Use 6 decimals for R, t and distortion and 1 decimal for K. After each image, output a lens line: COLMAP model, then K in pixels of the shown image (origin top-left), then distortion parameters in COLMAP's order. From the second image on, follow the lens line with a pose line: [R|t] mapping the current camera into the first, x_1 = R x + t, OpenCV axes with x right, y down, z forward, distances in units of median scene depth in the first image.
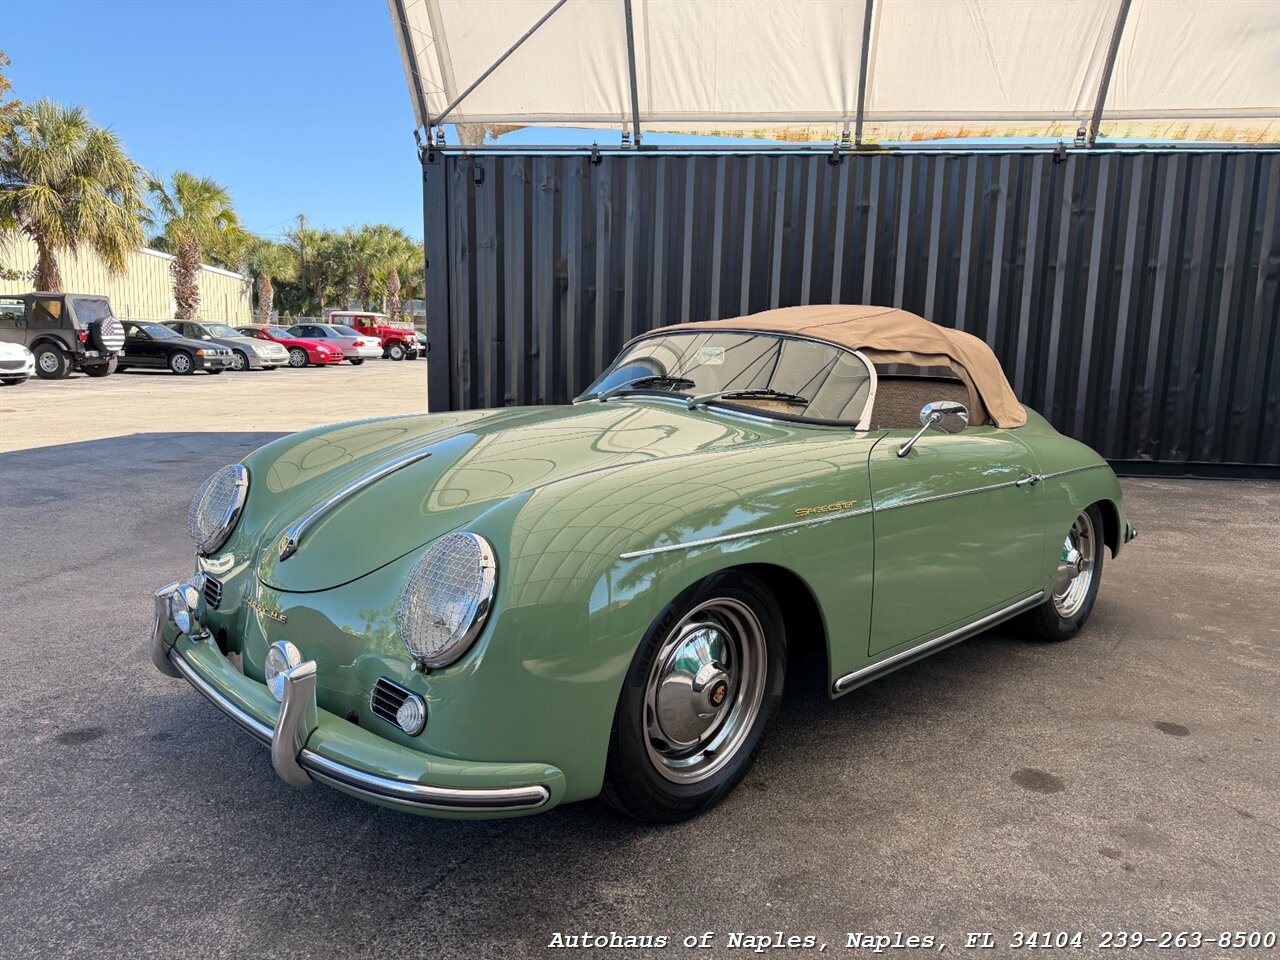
lens RADIAL K [[901.2, 0, 639.1], [0, 901.2, 485.0], [0, 0, 1]] dist [0.050246, -0.068901]
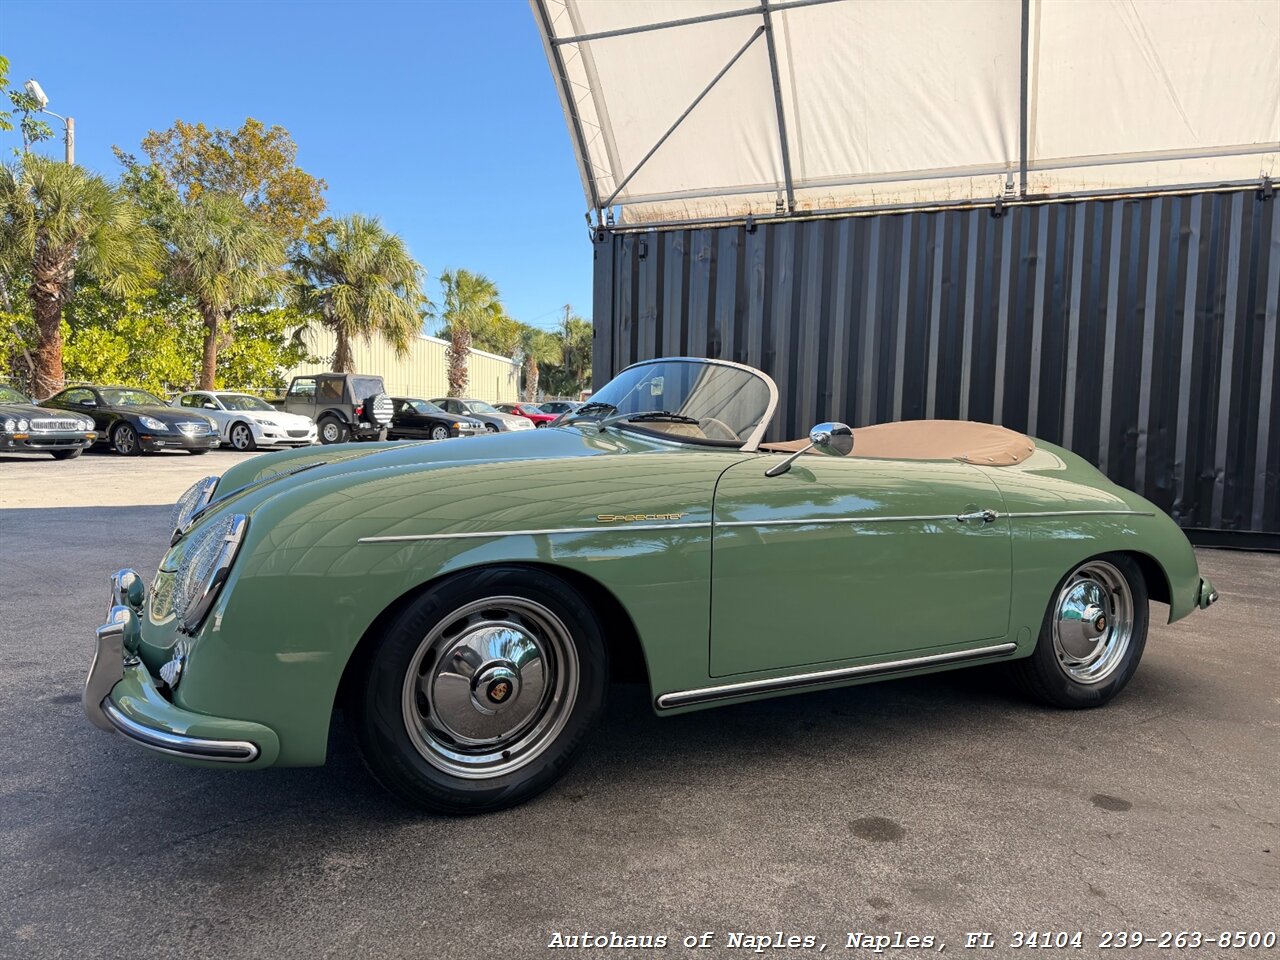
lens RADIAL K [[896.7, 0, 644.2], [0, 896.7, 484.8], [0, 0, 1]] dist [0.085434, -0.121840]
pose [[0.962027, 0.018057, -0.272358, 0.125273], [-0.041322, 0.995944, -0.079929, 0.018029], [0.269810, 0.088148, 0.958870, 0.011051]]
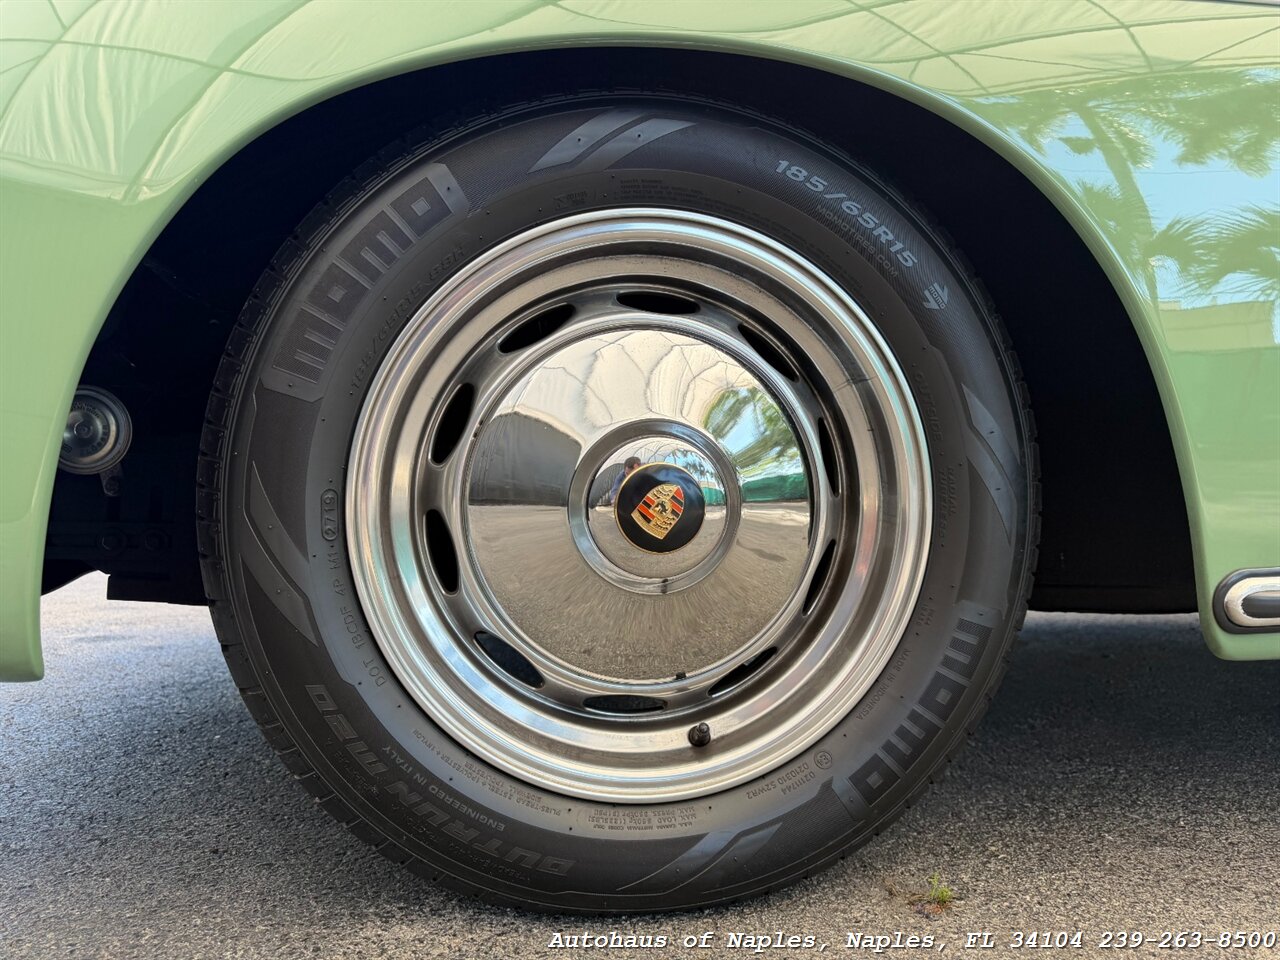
lens RADIAL K [[907.5, 0, 639.9], [0, 907.5, 483.0], [0, 0, 1]] dist [0.018102, -0.020200]
pose [[0.807480, -0.010554, -0.589801, 0.063755], [-0.073719, 0.990196, -0.118645, 0.062668], [0.585271, 0.139283, 0.798786, 0.180507]]
